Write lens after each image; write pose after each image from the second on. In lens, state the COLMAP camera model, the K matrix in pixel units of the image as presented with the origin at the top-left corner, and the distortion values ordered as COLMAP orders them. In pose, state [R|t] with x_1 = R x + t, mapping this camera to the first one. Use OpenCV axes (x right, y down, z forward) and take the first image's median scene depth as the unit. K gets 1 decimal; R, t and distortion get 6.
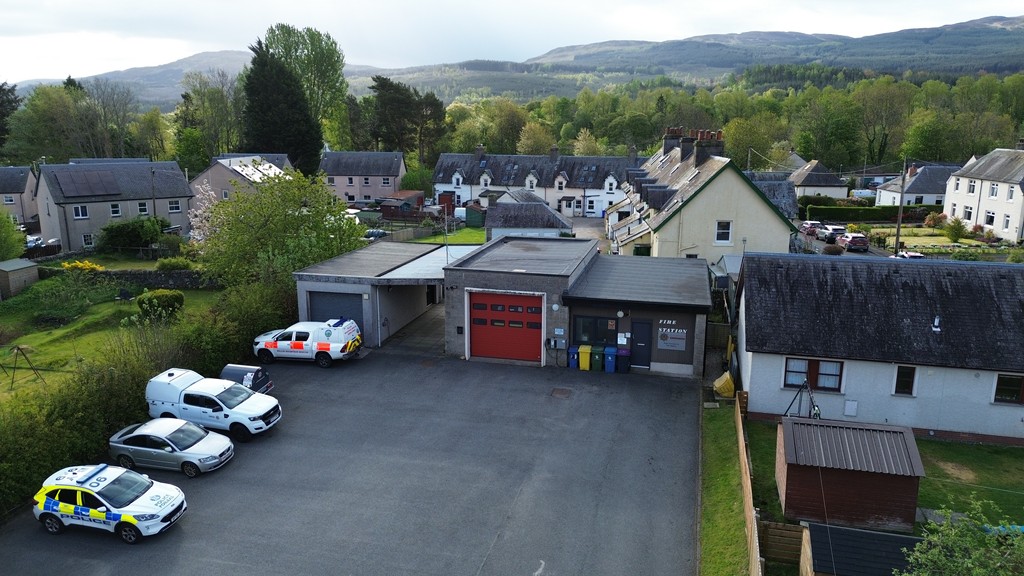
lens RADIAL K [[722.9, 0, 512.0], [0, 722.9, 288.0], [0, 0, 1]] dist [0.076214, -0.072116]
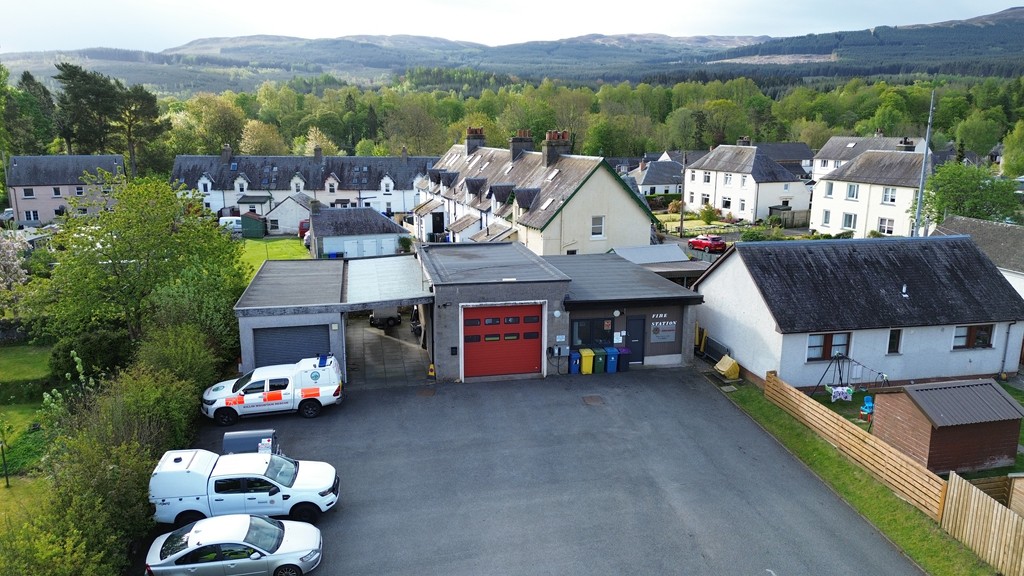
lens RADIAL K [[722.9, 0, 512.0], [0, 722.9, 288.0], [0, 0, 1]] dist [0.076214, -0.072116]
pose [[0.901044, -0.096387, 0.422882, -0.382179], [0.095782, 0.995143, 0.022737, -0.033851], [-0.423019, 0.020018, 0.905900, 0.145163]]
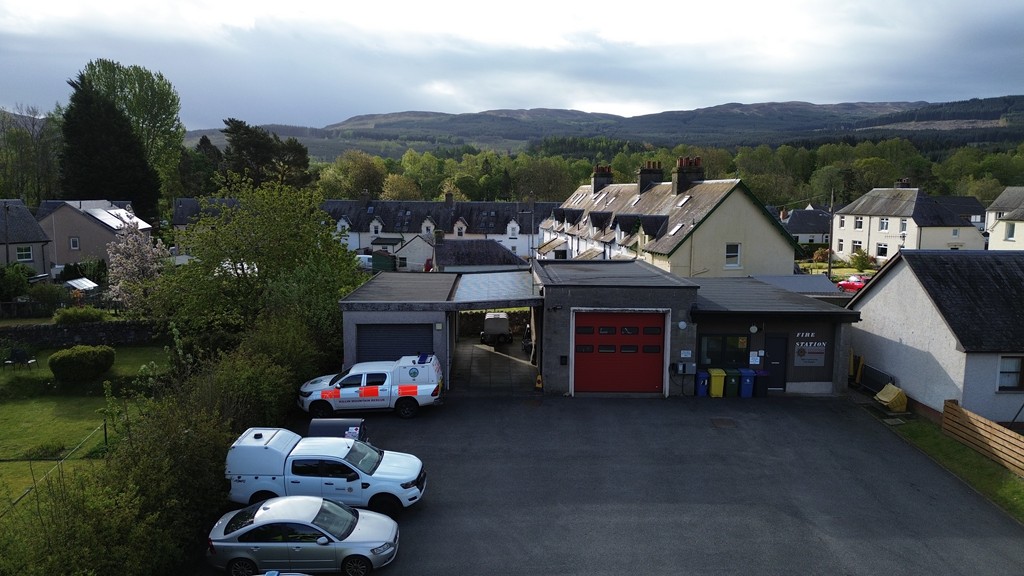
lens RADIAL K [[722.9, 0, 512.0], [0, 722.9, 288.0], [0, 0, 1]] dist [0.076214, -0.072116]
pose [[0.964056, -0.032032, 0.263762, -0.343663], [0.055470, 0.995096, -0.081897, 0.040561], [-0.259845, 0.093584, 0.961105, 0.215304]]
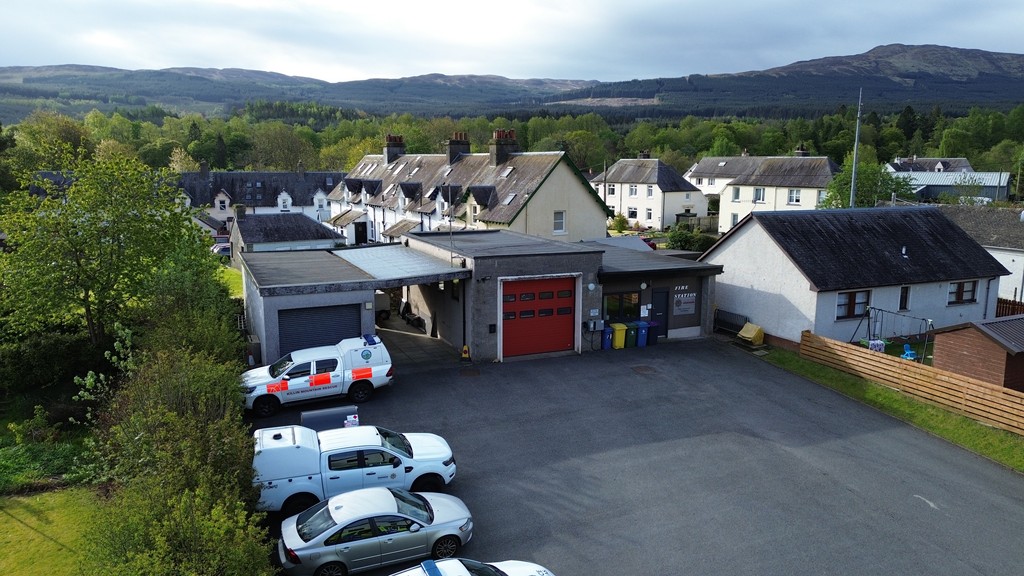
lens RADIAL K [[722.9, 0, 512.0], [0, 722.9, 288.0], [0, 0, 1]] dist [0.076214, -0.072116]
pose [[0.790946, -0.106256, 0.602589, -0.561513], [0.135160, 0.990820, -0.002695, 0.016401], [-0.596771, 0.083577, 0.798047, 0.301637]]
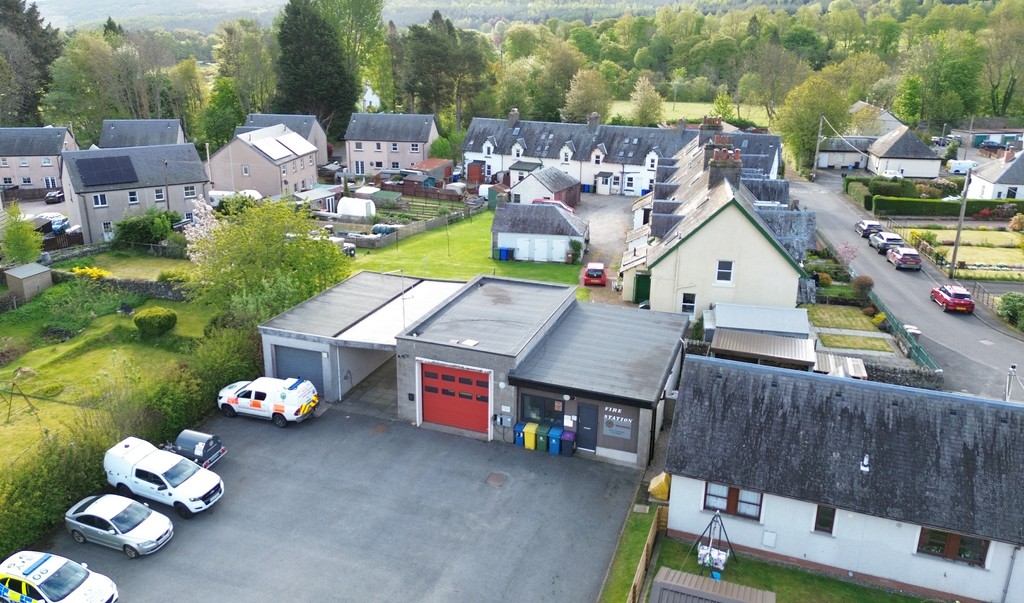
lens RADIAL K [[783.3, 0, 479.9], [0, 783.3, 288.0], [0, 0, 1]] dist [0.085410, -0.078806]
pose [[0.990782, 0.042294, -0.128691, 0.156280], [-0.030222, 0.995079, 0.094359, -0.198418], [0.132048, -0.089600, 0.987185, -0.051568]]
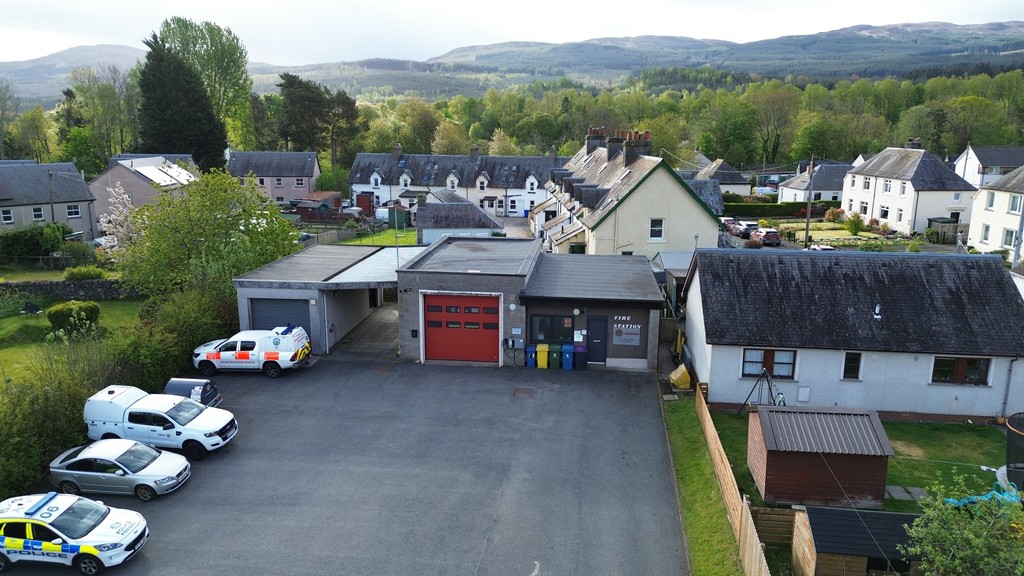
lens RADIAL K [[722.9, 0, 512.0], [0, 722.9, 288.0], [0, 0, 1]] dist [0.076214, -0.072116]
pose [[0.991574, -0.027246, 0.126643, -0.063479], [0.027227, 0.999627, 0.001882, -0.001547], [-0.126647, 0.001582, 0.991947, 0.008435]]
